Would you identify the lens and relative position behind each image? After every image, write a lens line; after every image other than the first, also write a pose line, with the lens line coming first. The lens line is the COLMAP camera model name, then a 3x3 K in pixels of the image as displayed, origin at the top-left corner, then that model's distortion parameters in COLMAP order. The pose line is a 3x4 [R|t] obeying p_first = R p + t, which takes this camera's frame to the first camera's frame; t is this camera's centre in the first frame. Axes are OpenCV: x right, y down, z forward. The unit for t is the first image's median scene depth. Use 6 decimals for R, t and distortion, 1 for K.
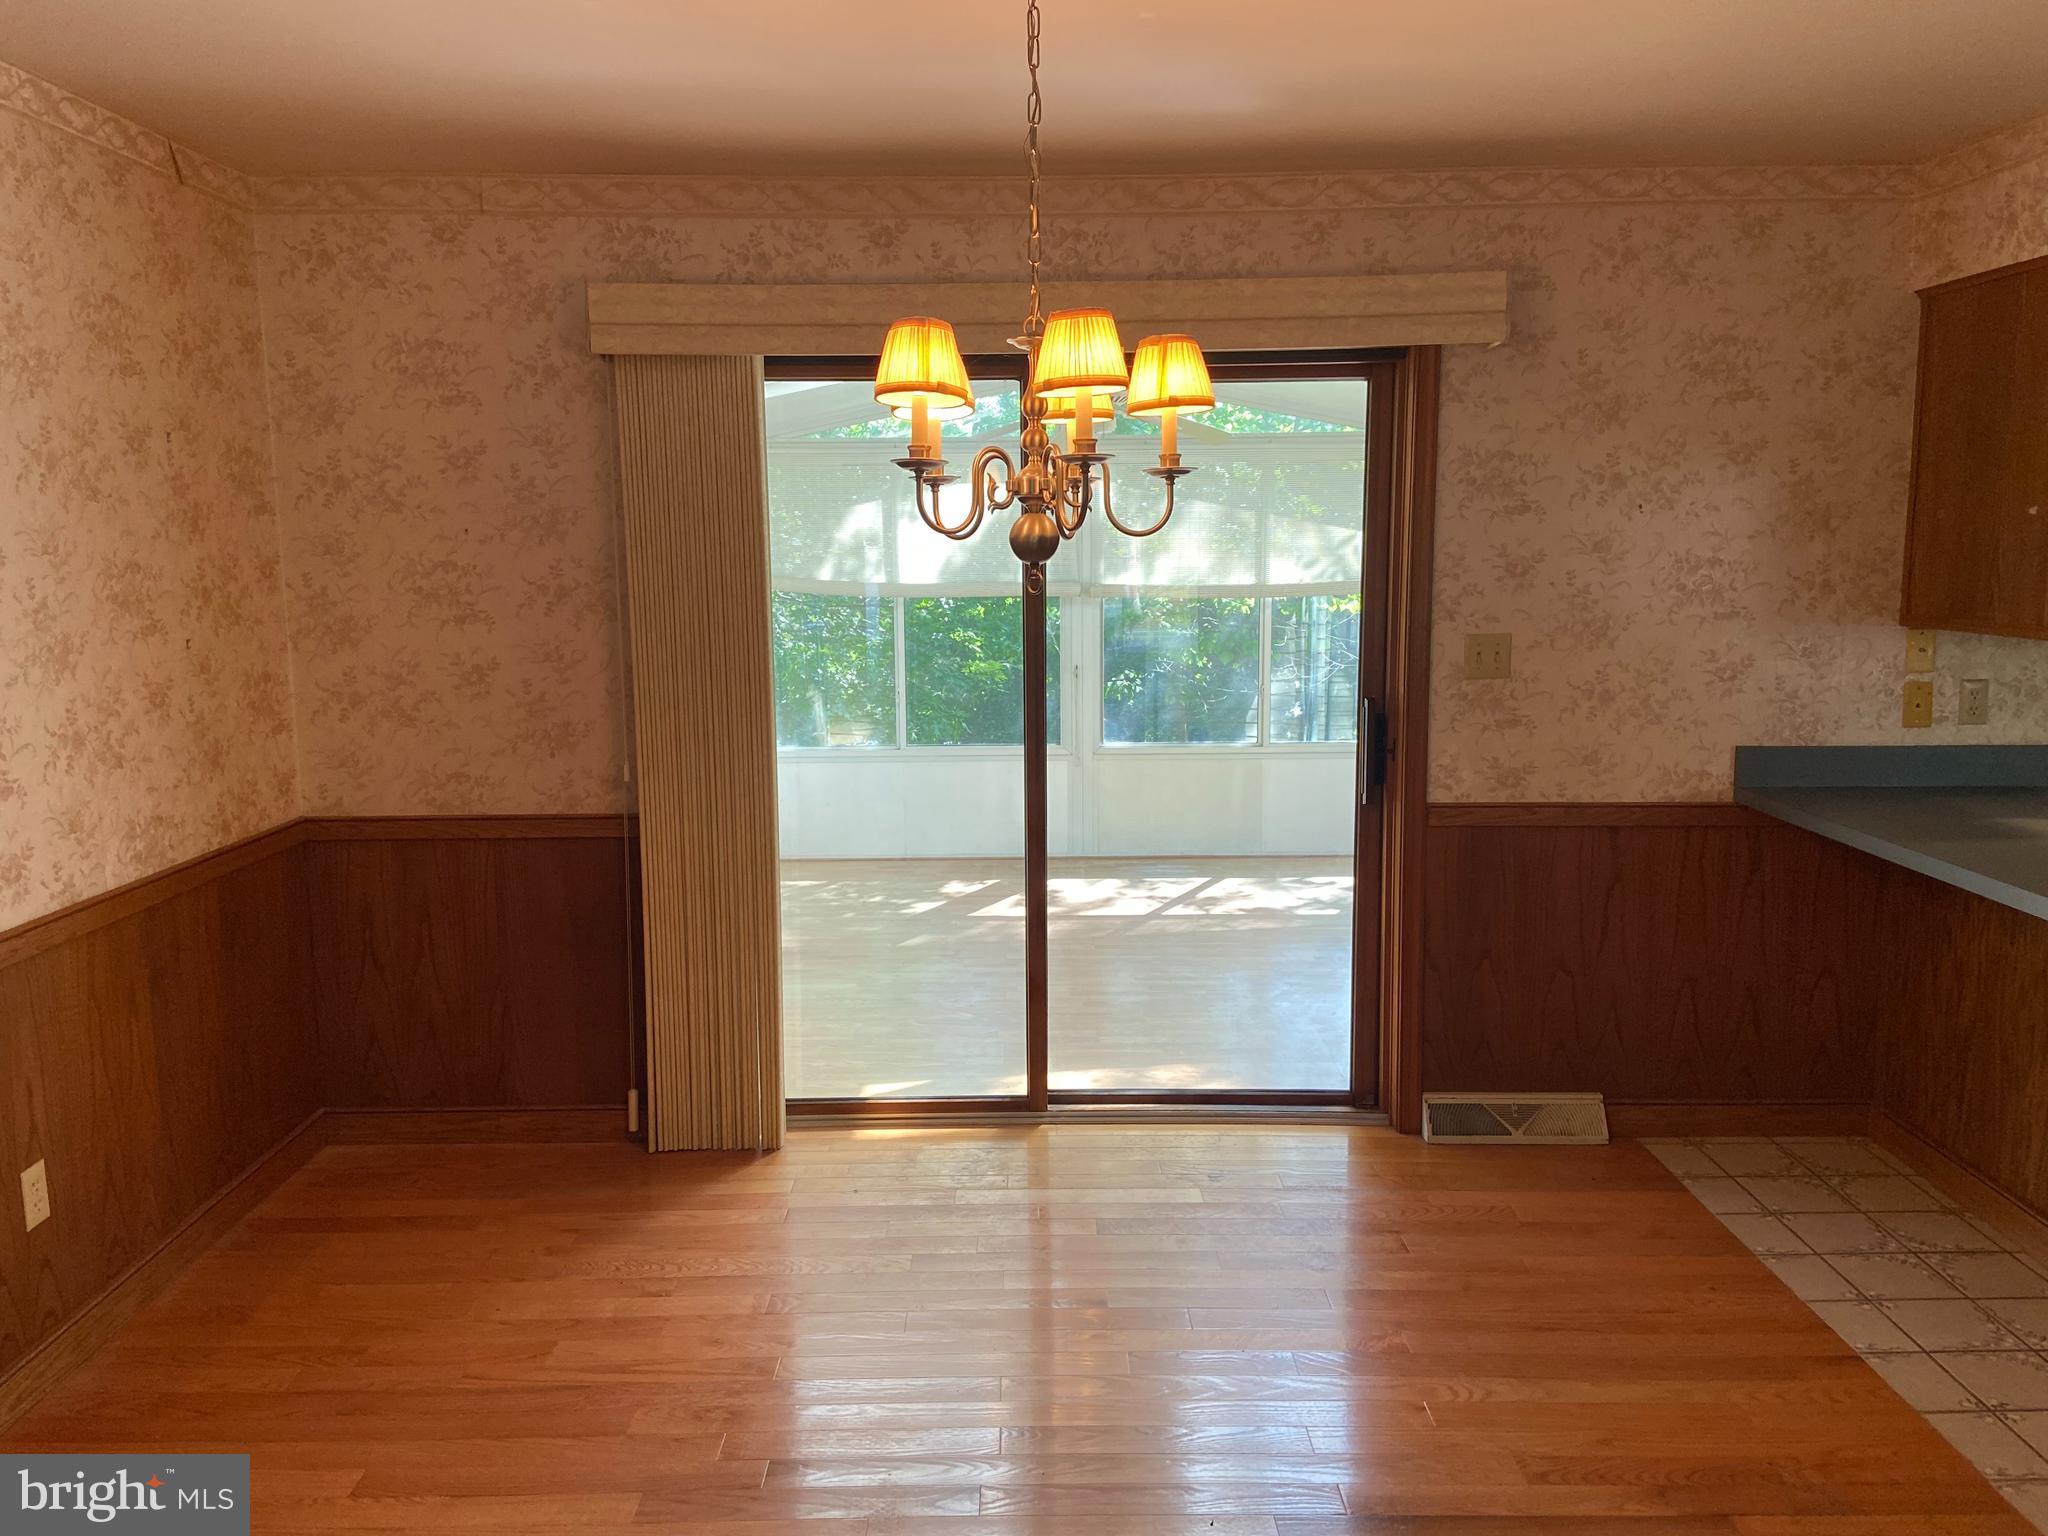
lens RADIAL K [[1528.7, 0, 1010.3], [0, 1528.7, 776.9], [0, 0, 1]] dist [0.119573, -0.148813]
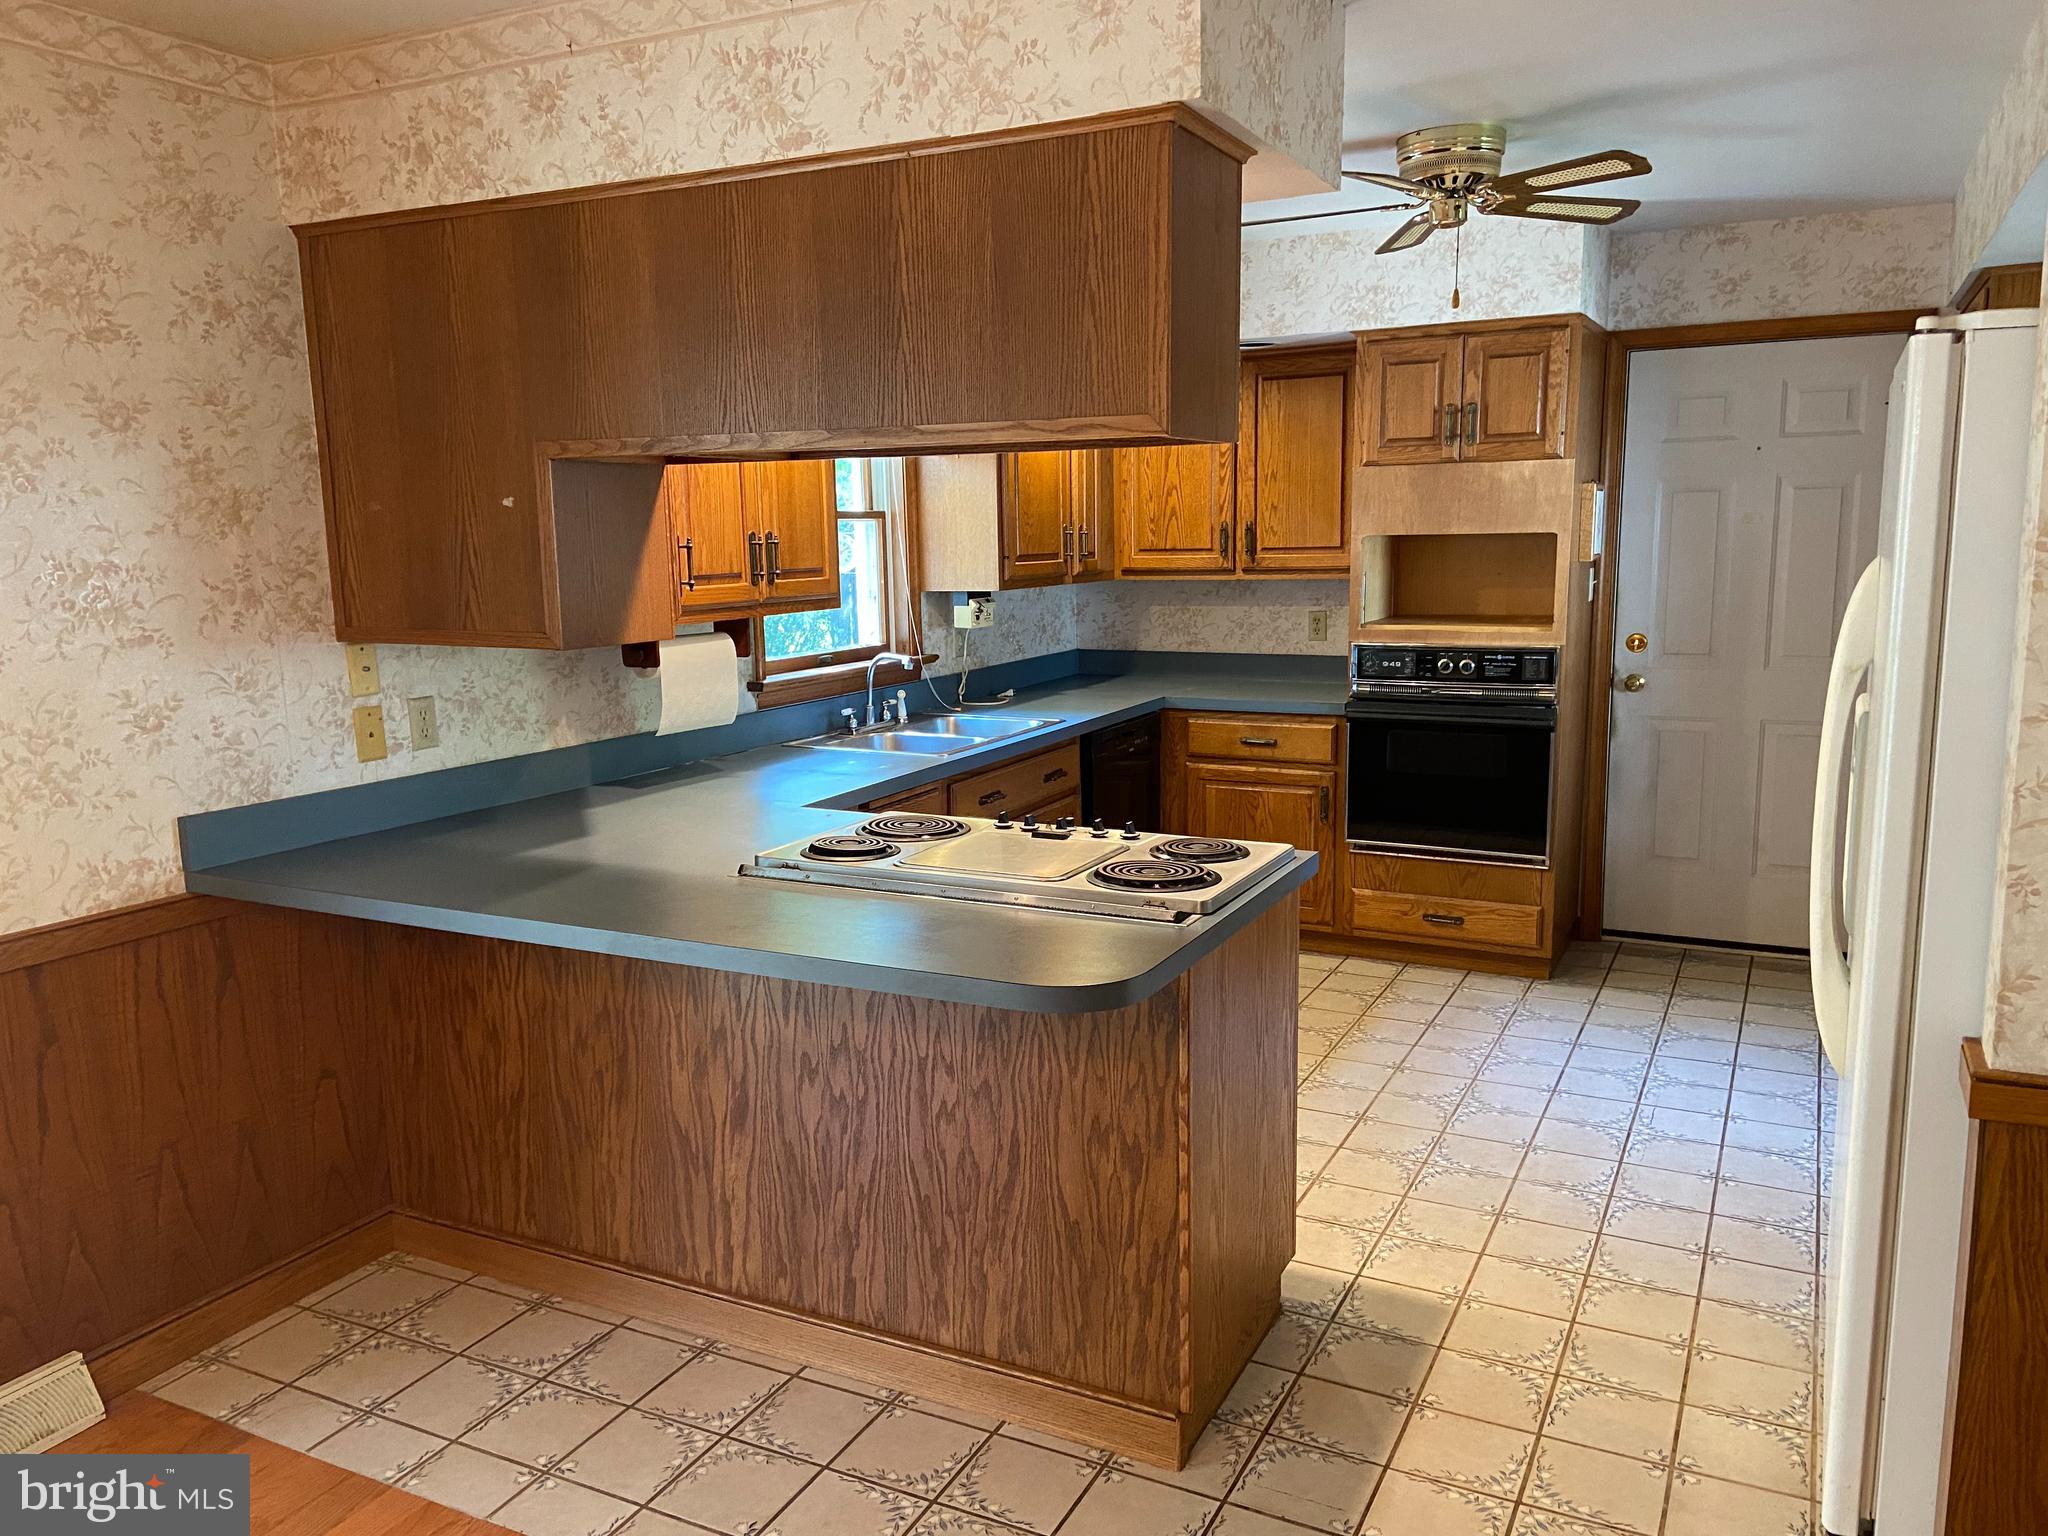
lens RADIAL K [[1528.7, 0, 1010.3], [0, 1528.7, 776.9], [0, 0, 1]] dist [0.119573, -0.148813]
pose [[0.447060, -0.144586, 0.882742, -0.005455], [0.143835, 0.985628, 0.088593, -0.048435], [-0.882864, 0.087363, 0.461431, 0.318563]]
